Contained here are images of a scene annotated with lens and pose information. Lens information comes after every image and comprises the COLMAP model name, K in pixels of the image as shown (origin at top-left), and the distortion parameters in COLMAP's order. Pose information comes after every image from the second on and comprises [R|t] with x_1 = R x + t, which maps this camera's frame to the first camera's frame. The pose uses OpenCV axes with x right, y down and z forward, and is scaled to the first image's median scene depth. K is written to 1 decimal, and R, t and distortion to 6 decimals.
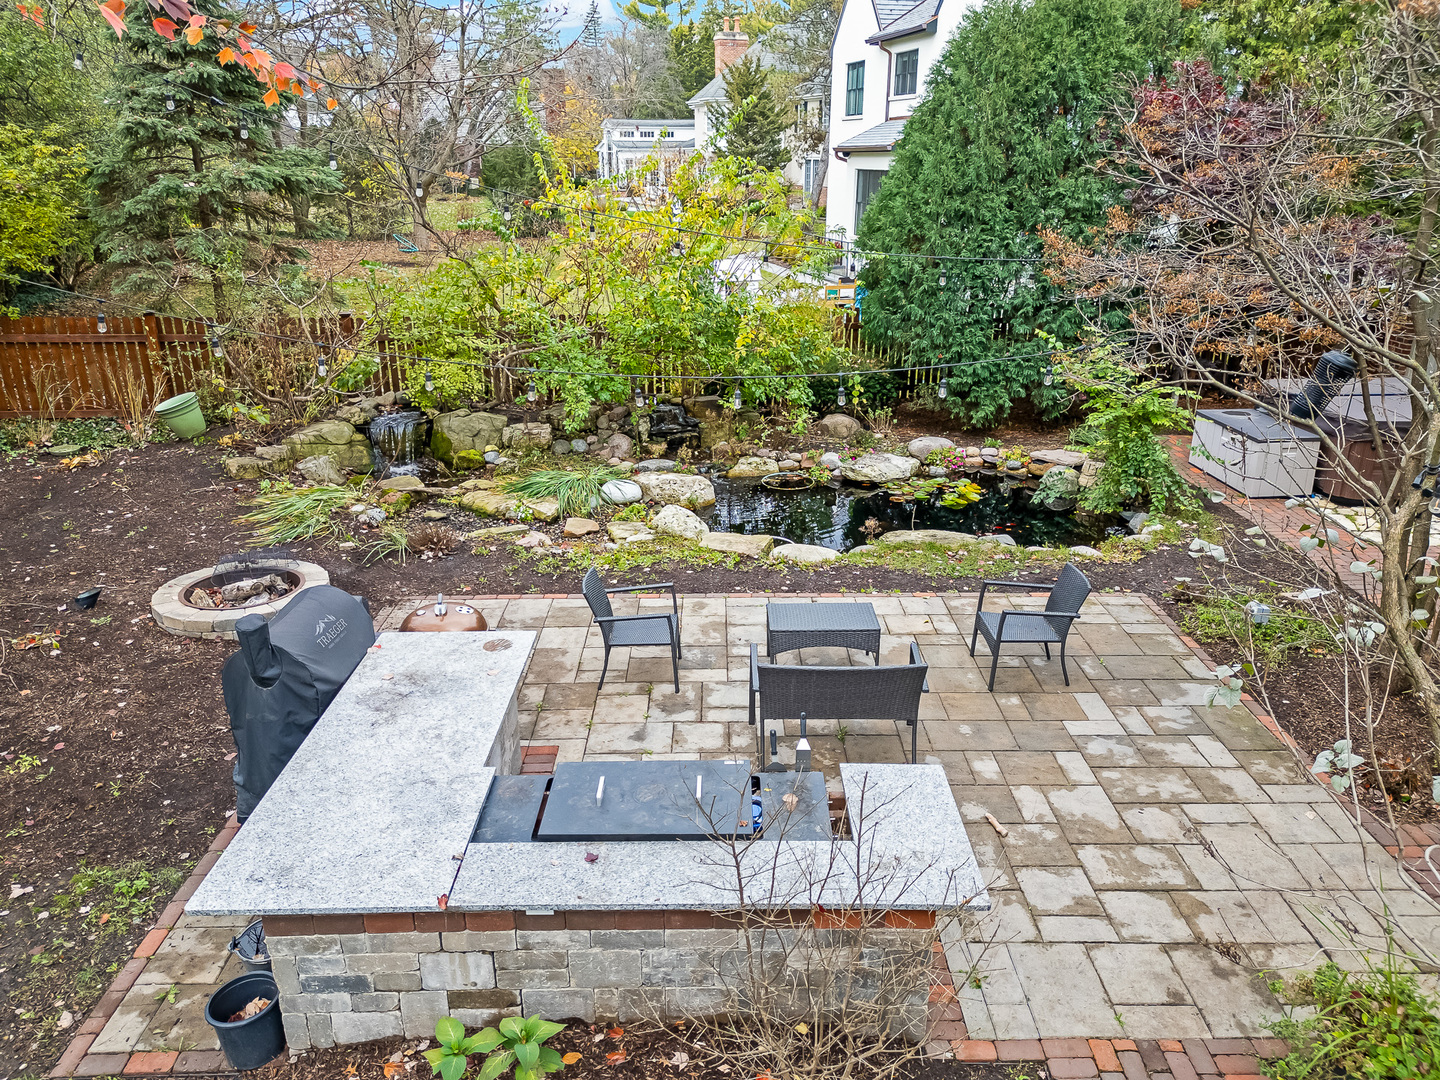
lens RADIAL K [[1007.0, 0, 720.0], [0, 1007.0, 540.0], [0, 0, 1]] dist [0.087792, -0.132514]
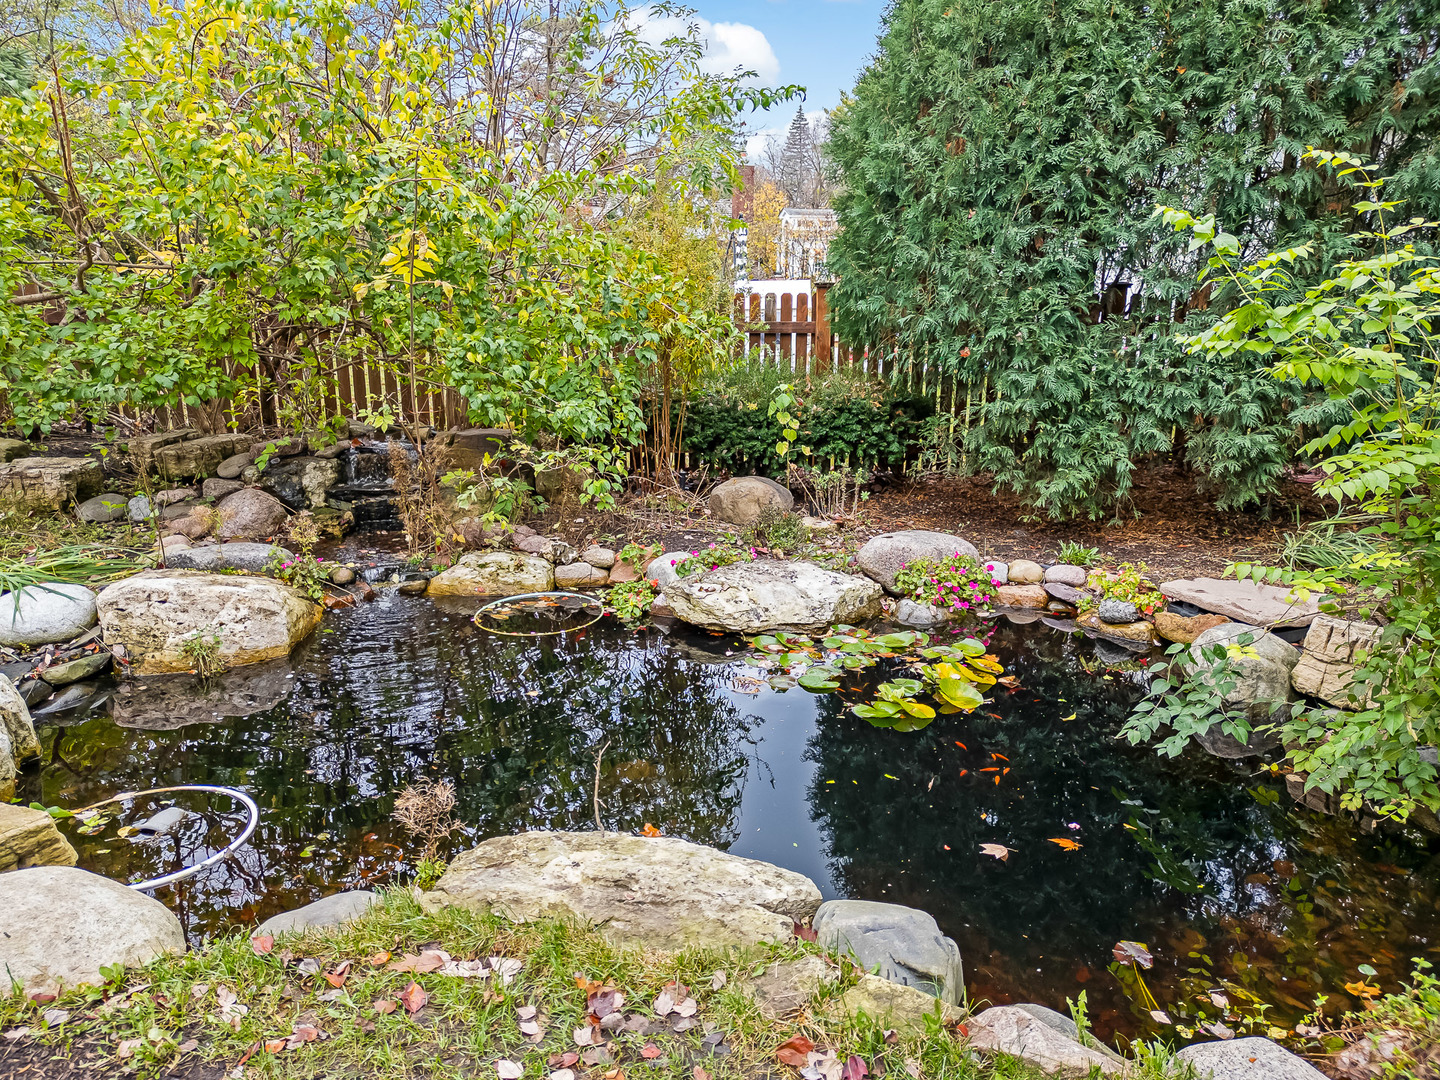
lens RADIAL K [[1007.0, 0, 720.0], [0, 1007.0, 540.0], [0, 0, 1]] dist [0.087792, -0.132514]
pose [[0.976937, 0.053756, -0.206652, 0.219325], [-0.076385, 0.991731, -0.103127, -0.049343], [0.199399, 0.116533, 0.972965, 0.587565]]
